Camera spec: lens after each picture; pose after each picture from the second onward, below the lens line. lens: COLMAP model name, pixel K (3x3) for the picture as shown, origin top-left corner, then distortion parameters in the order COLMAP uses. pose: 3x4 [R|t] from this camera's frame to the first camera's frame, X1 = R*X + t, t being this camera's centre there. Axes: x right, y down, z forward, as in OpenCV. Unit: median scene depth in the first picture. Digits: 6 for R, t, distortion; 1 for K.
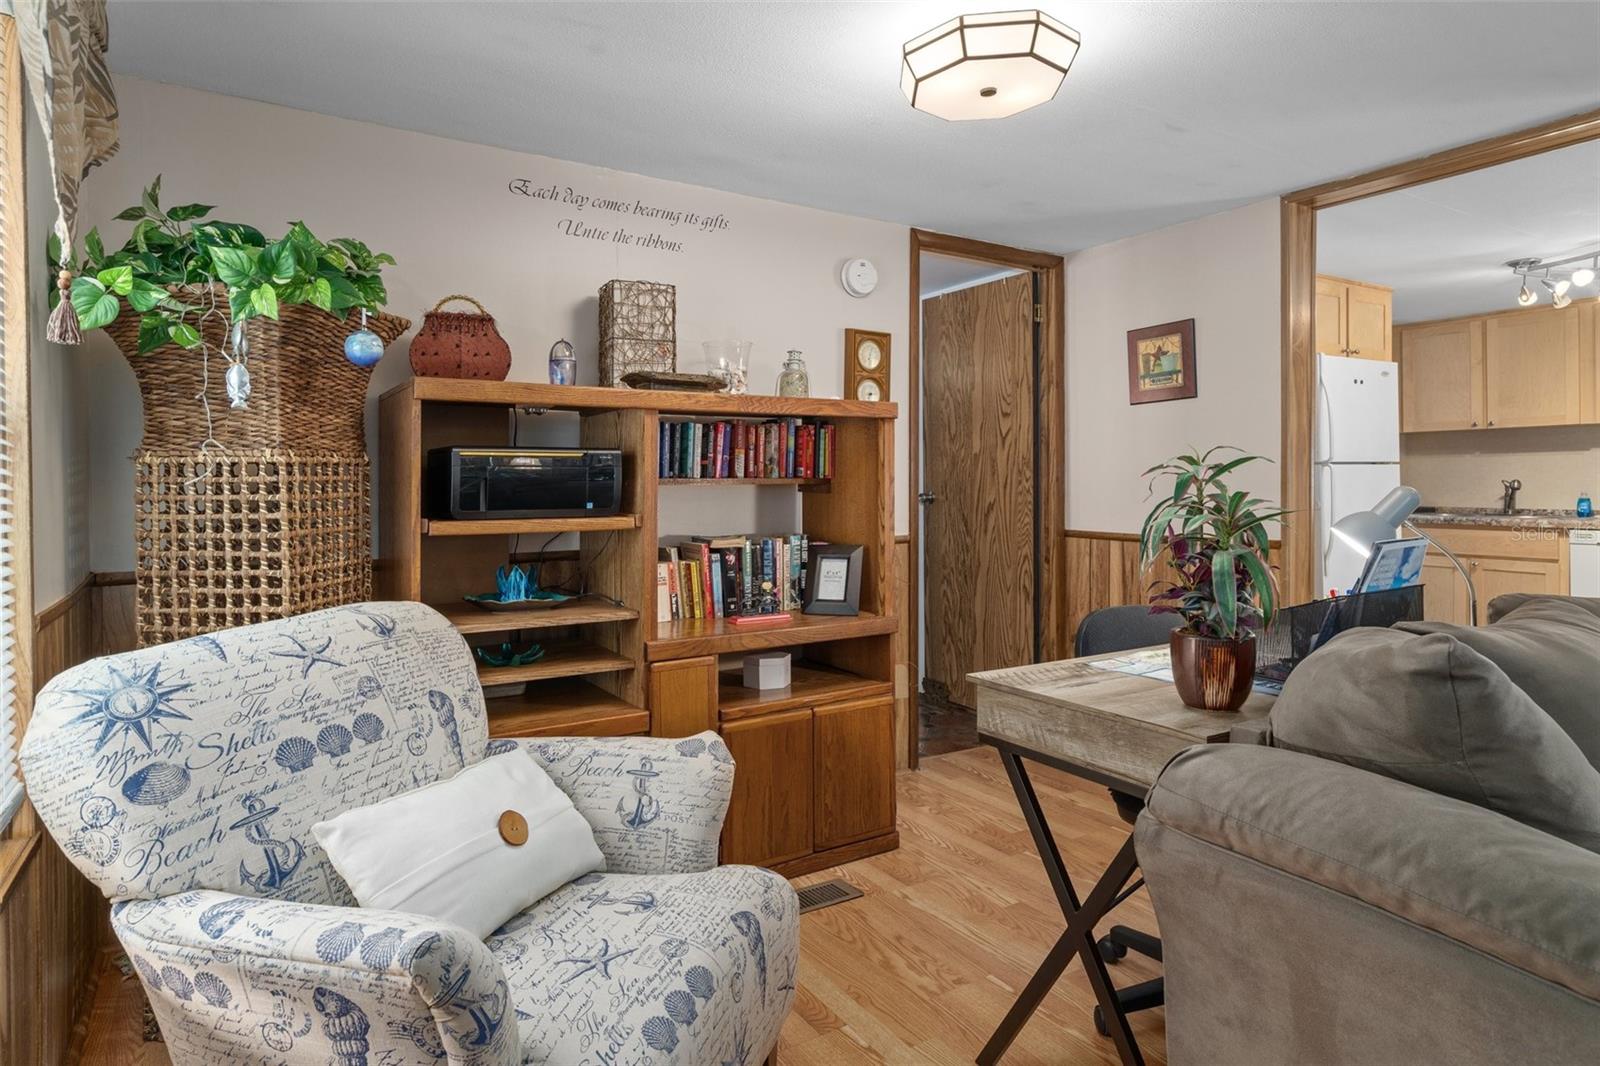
lens RADIAL K [[899.7, 0, 798.5], [0, 899.7, 482.1], [0, 0, 1]] dist [0.003214, 0.000052]
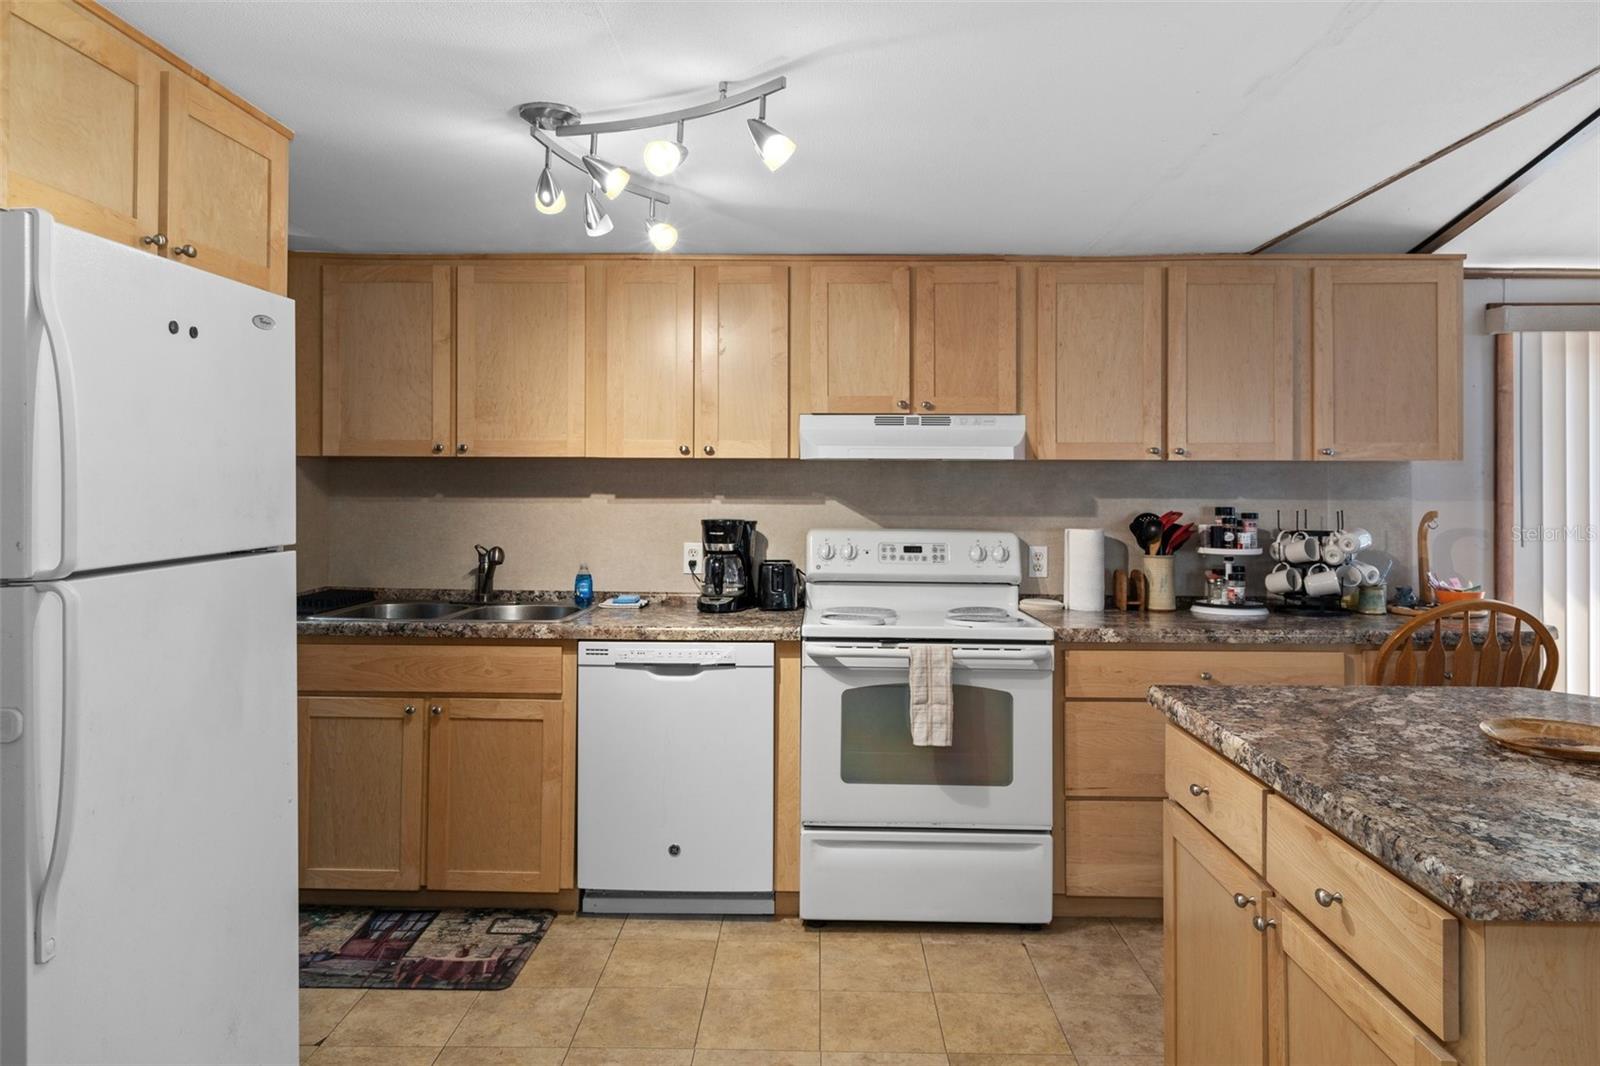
lens RADIAL K [[987.0, 0, 797.6], [0, 987.0, 477.1], [0, 0, 1]] dist [-0.004303, 0.001151]
pose [[0.524298, 0.011652, 0.851455, 0.365179], [-0.010099, 0.999921, -0.007465, -0.046574], [-0.851475, -0.004685, 0.524374, 0.515867]]
